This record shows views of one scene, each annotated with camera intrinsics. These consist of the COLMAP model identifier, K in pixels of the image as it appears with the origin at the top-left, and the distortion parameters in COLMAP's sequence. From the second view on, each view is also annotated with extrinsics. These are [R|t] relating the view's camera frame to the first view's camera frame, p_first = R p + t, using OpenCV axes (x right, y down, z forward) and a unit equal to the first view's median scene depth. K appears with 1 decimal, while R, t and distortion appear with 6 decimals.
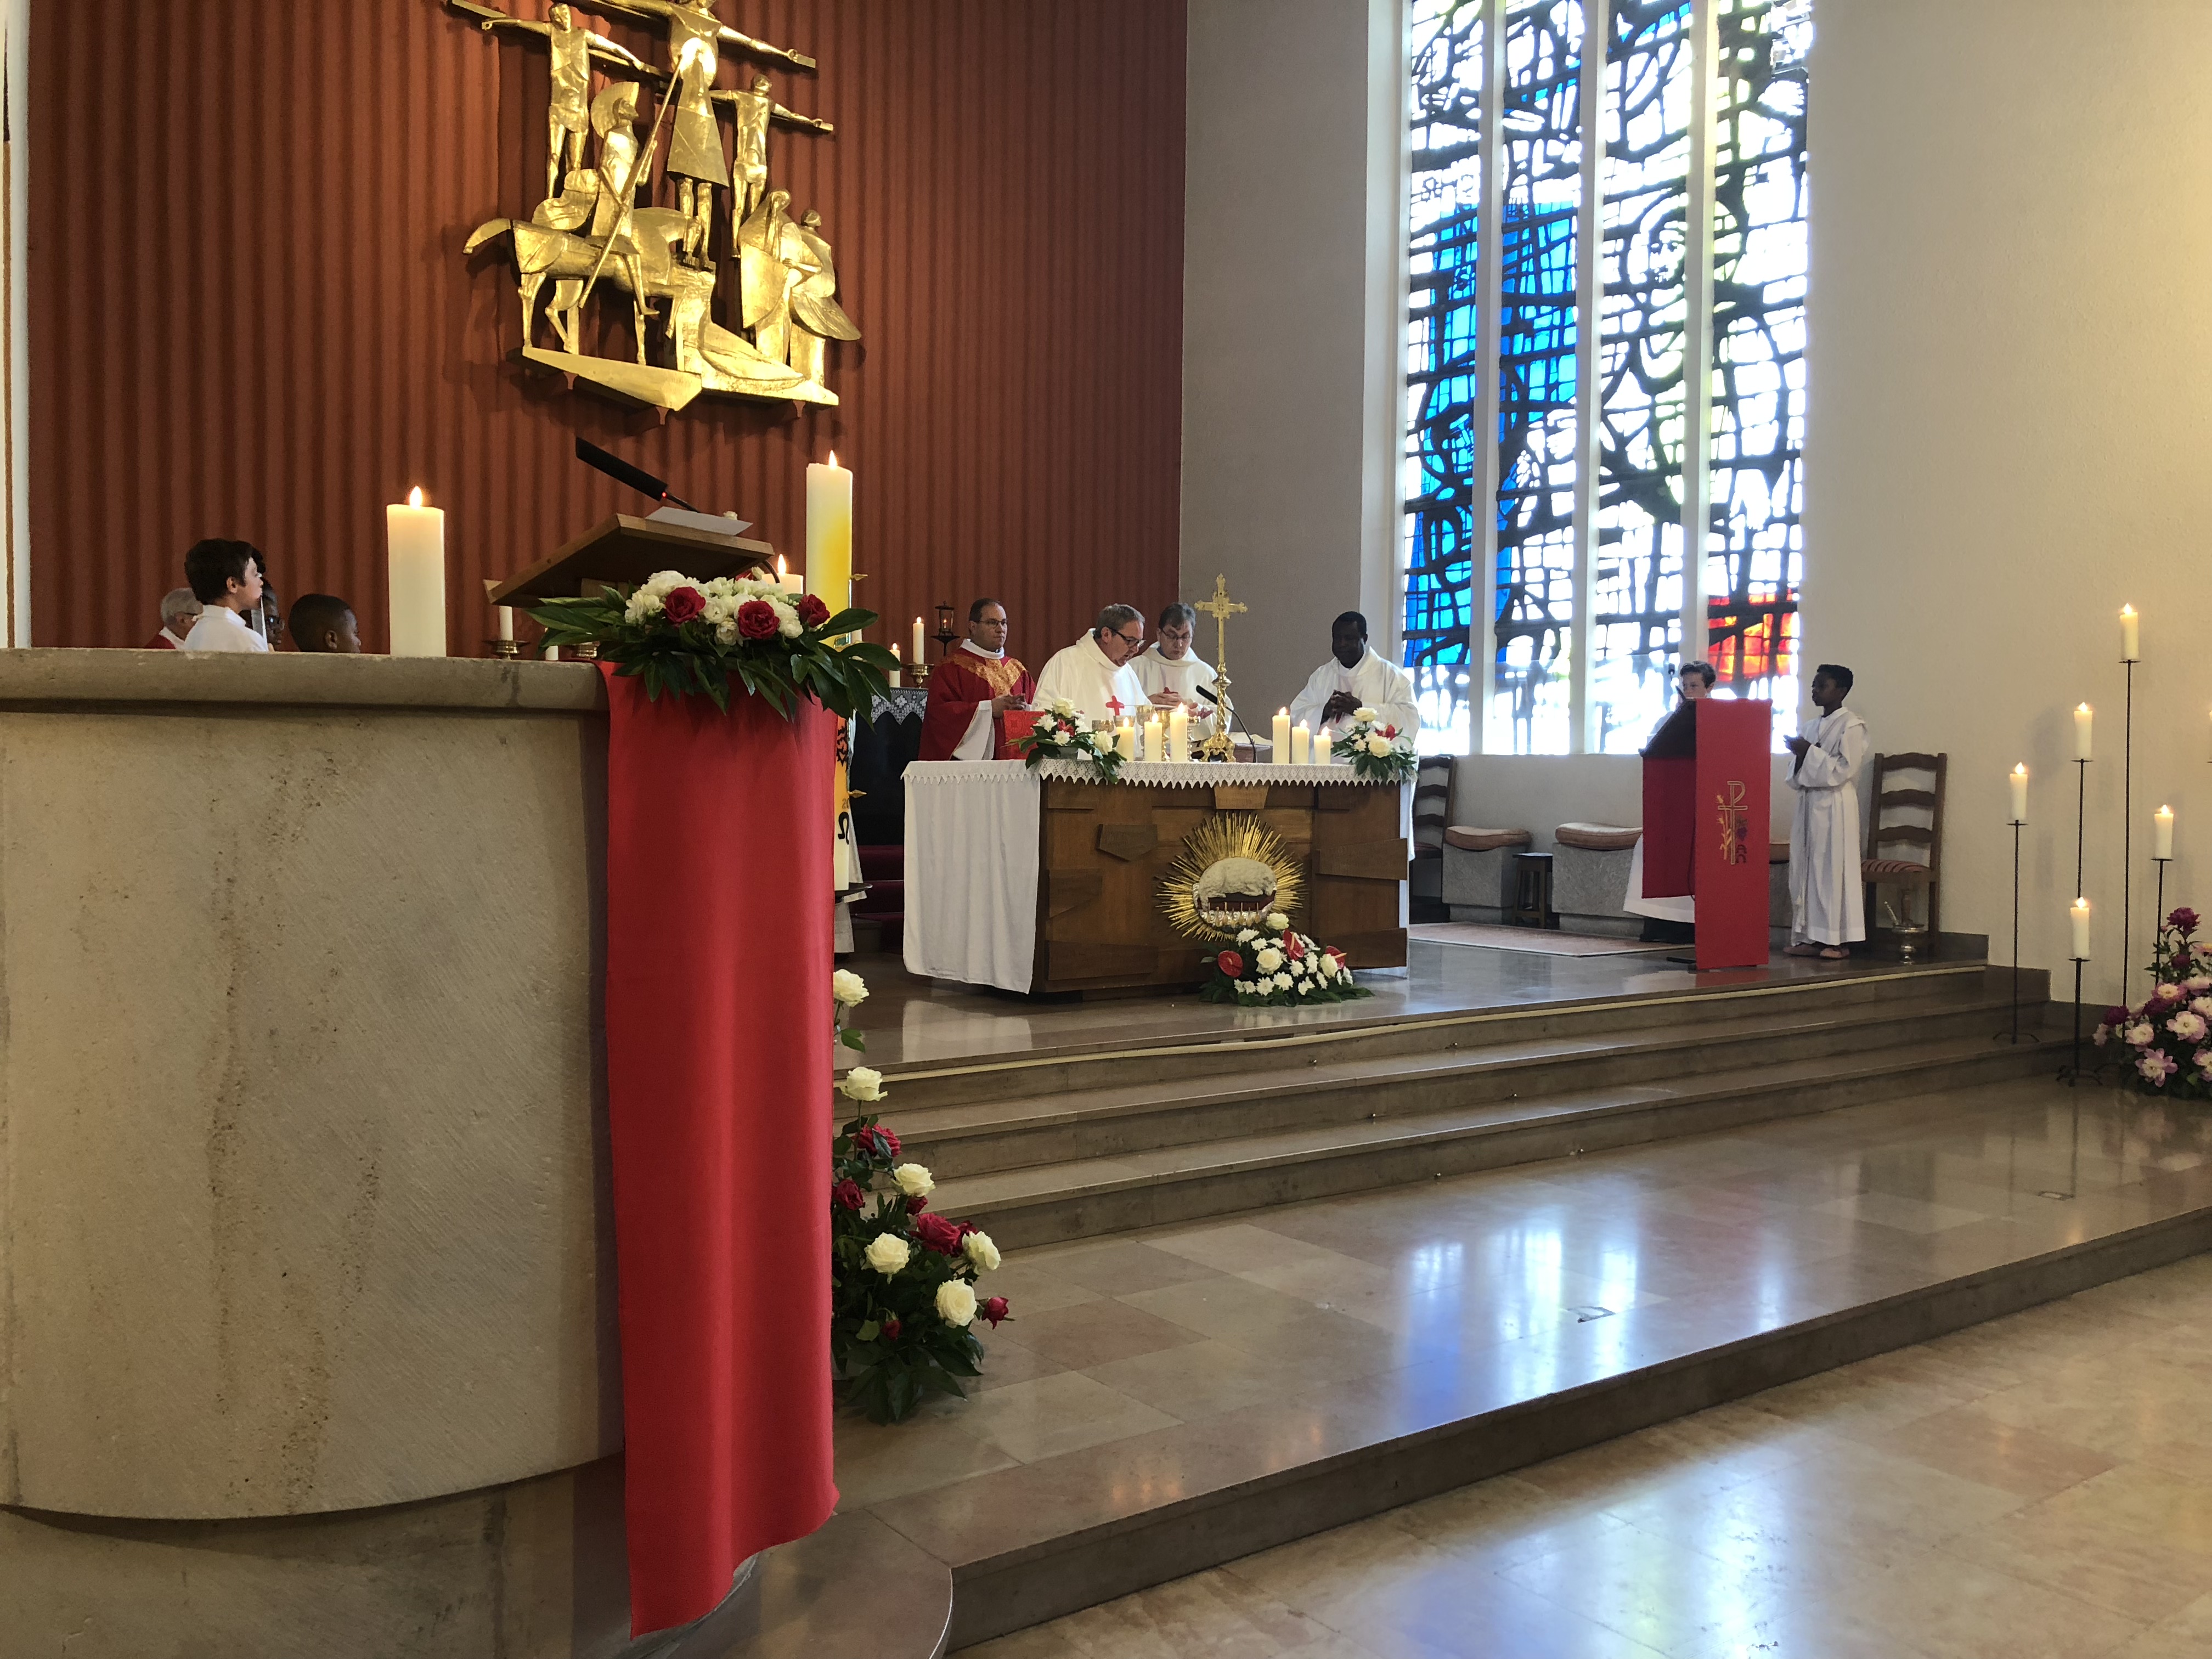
lens RADIAL K [[1802.4, 0, 1089.7], [0, 1802.4, 830.3], [0, 0, 1]] dist [0.002303, 0.008391]
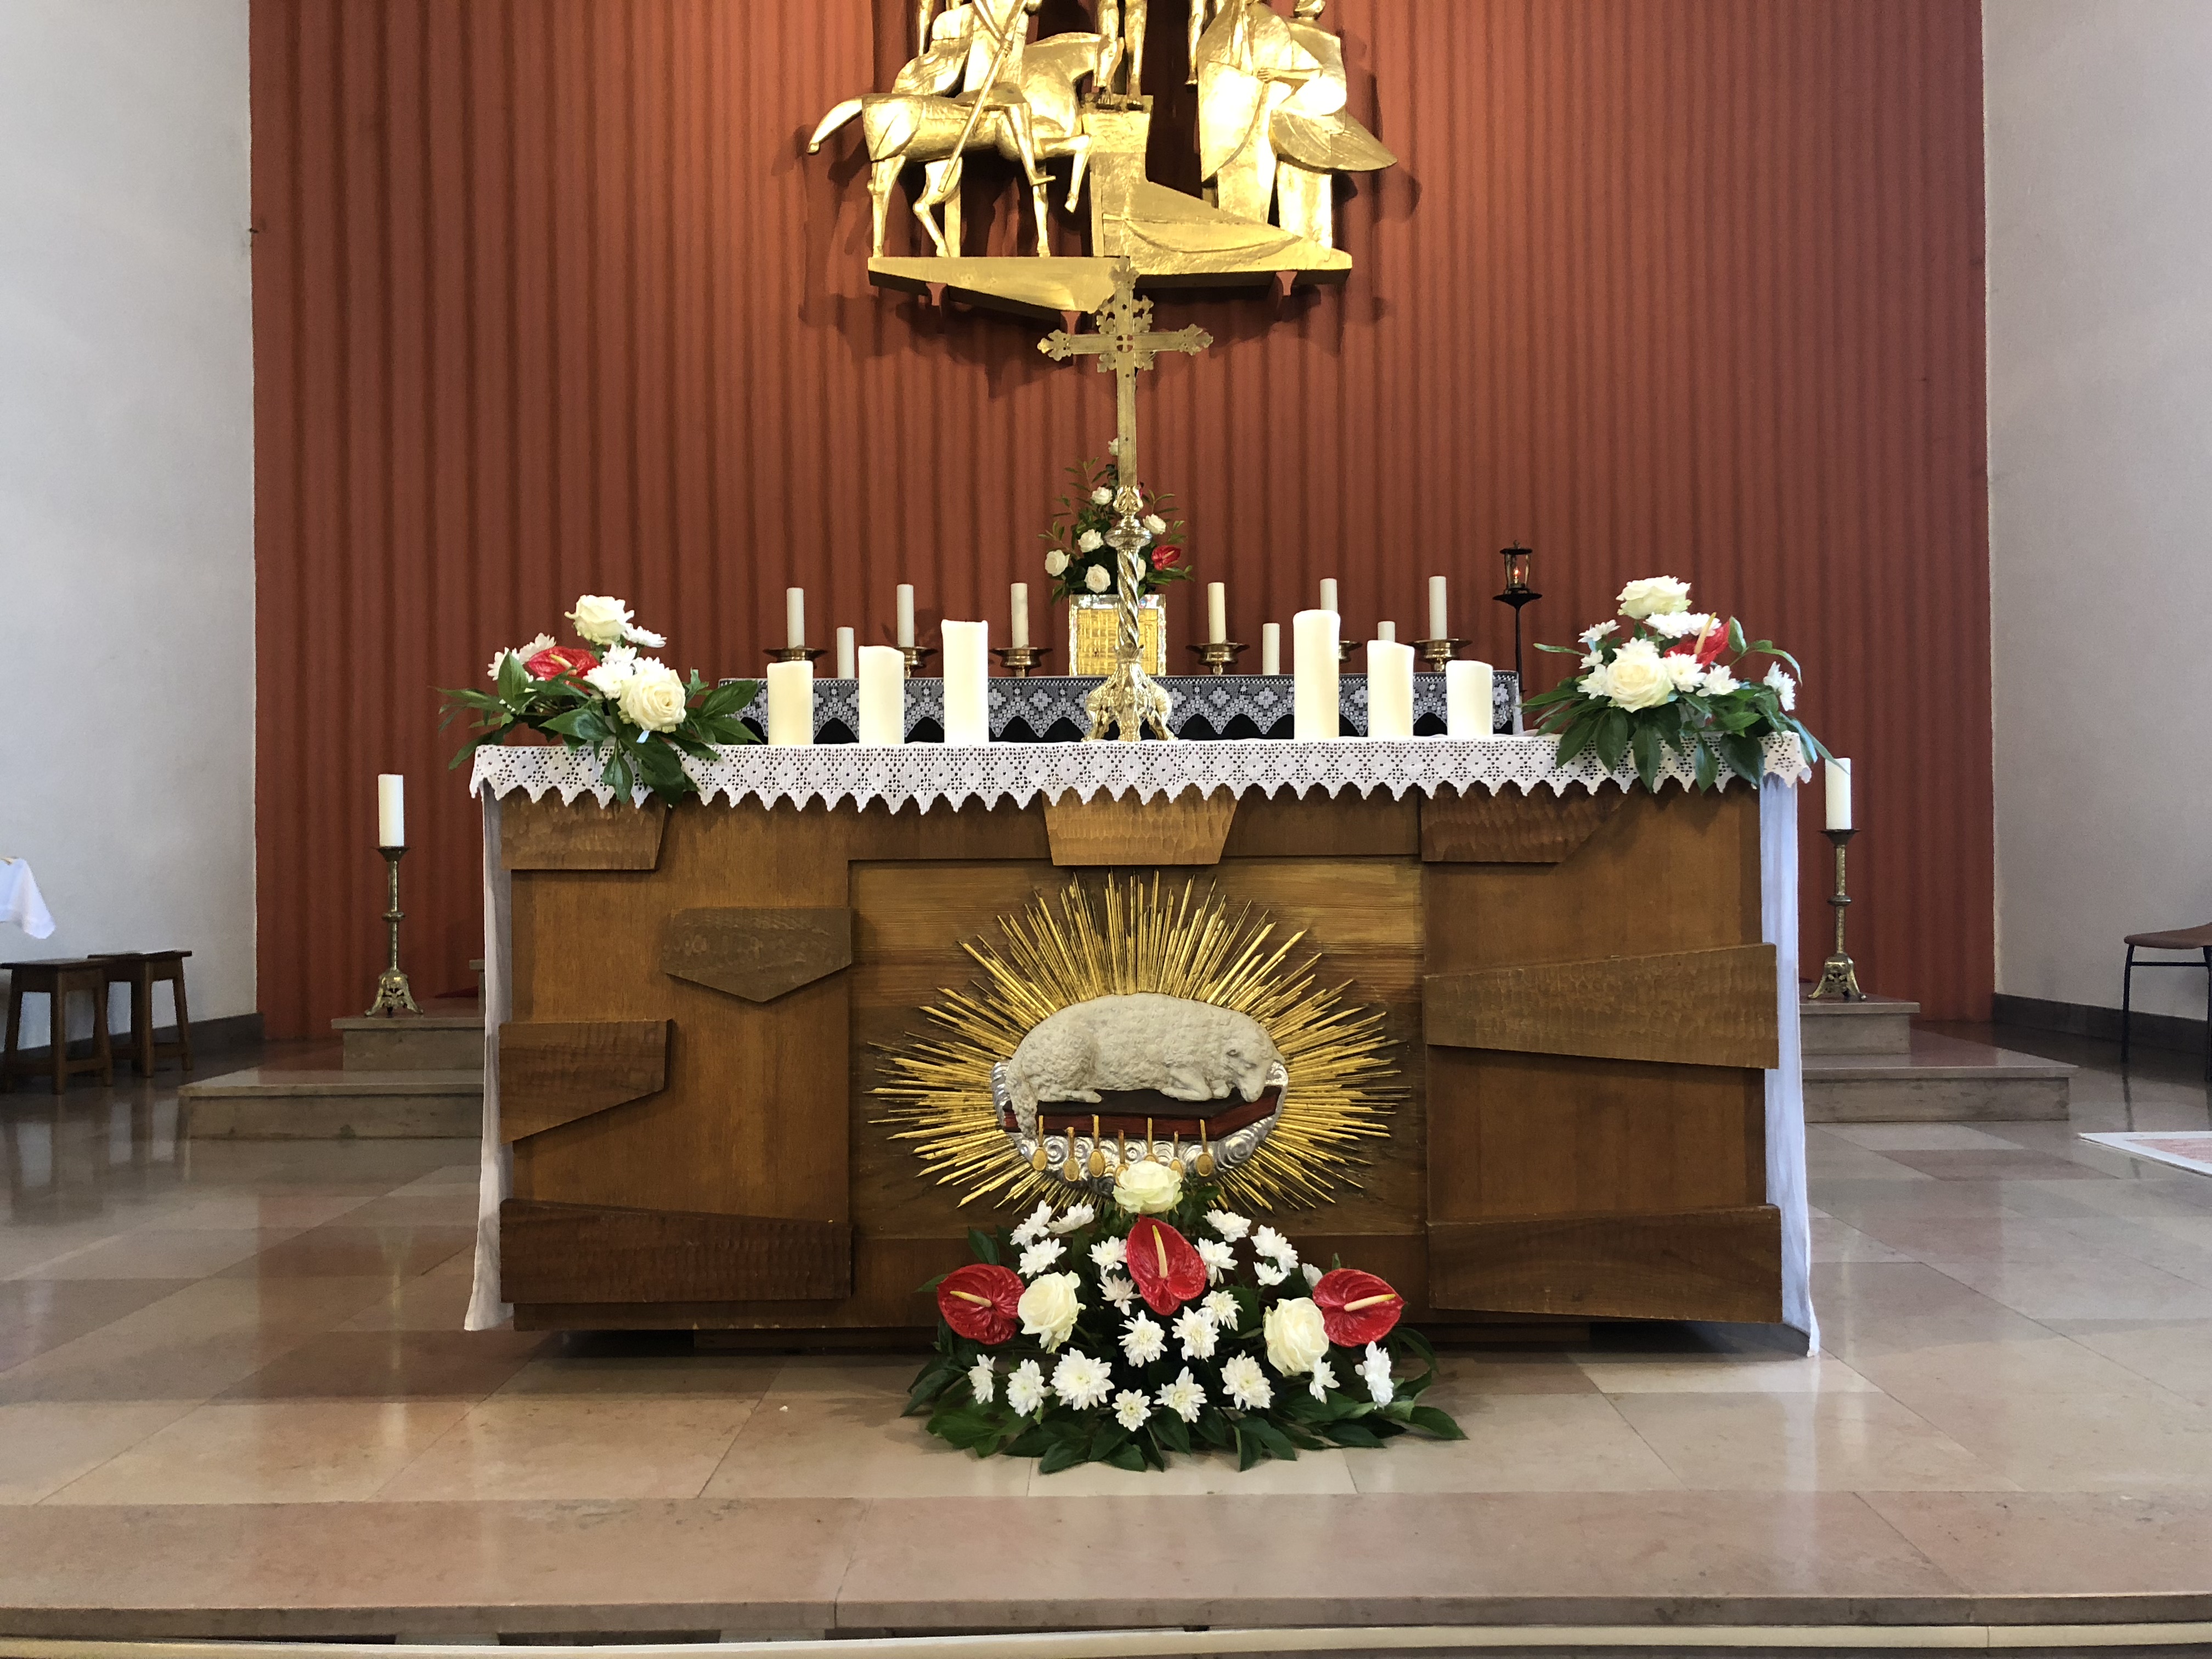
lens RADIAL K [[1808.2, 0, 1106.0], [0, 1808.2, 829.5], [0, 0, 1]] dist [0.027915, -0.007398]
pose [[0.808177, -0.026879, -0.588326, 0.191157], [0.003935, 0.999182, -0.040244, -0.002683], [0.588927, 0.030209, 0.807621, 0.447291]]
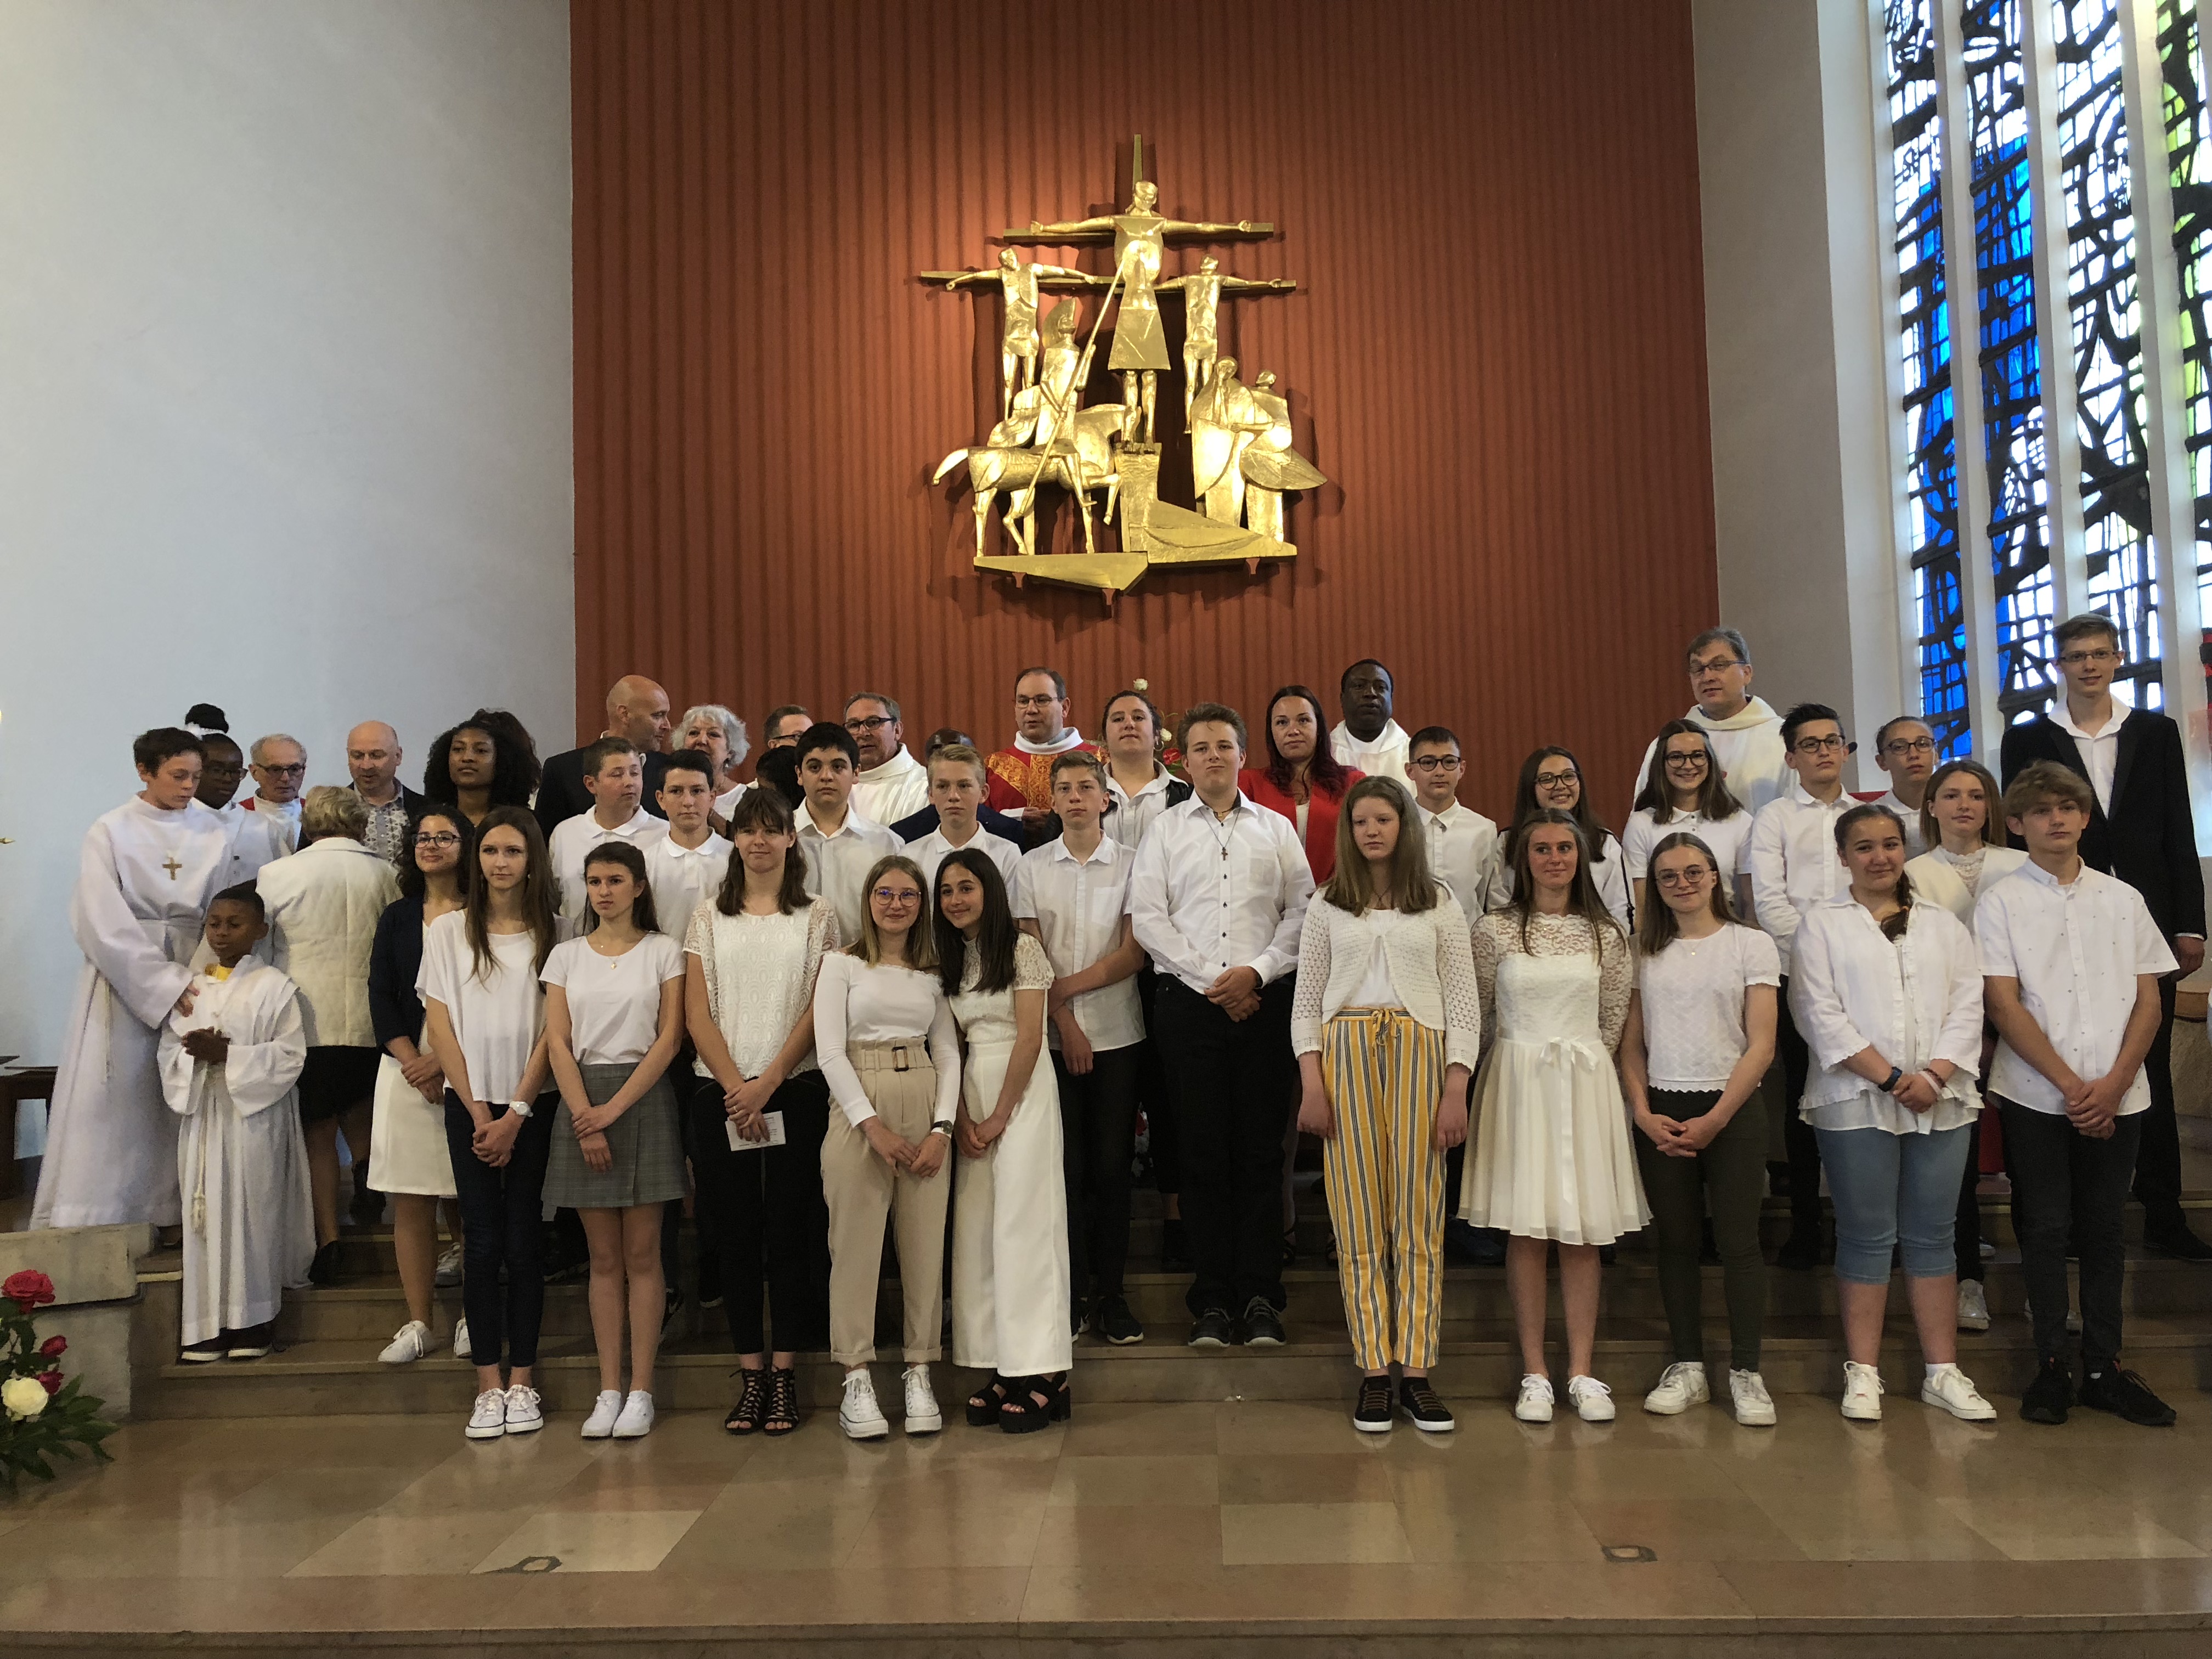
lens RADIAL K [[1802.4, 0, 1089.7], [0, 1802.4, 830.3], [0, 0, 1]] dist [0.002303, 0.008391]
pose [[0.776468, -0.070541, -0.626196, 0.413473], [0.020040, 0.995976, -0.087348, -0.001093], [0.629838, 0.055274, 0.774757, 0.185324]]
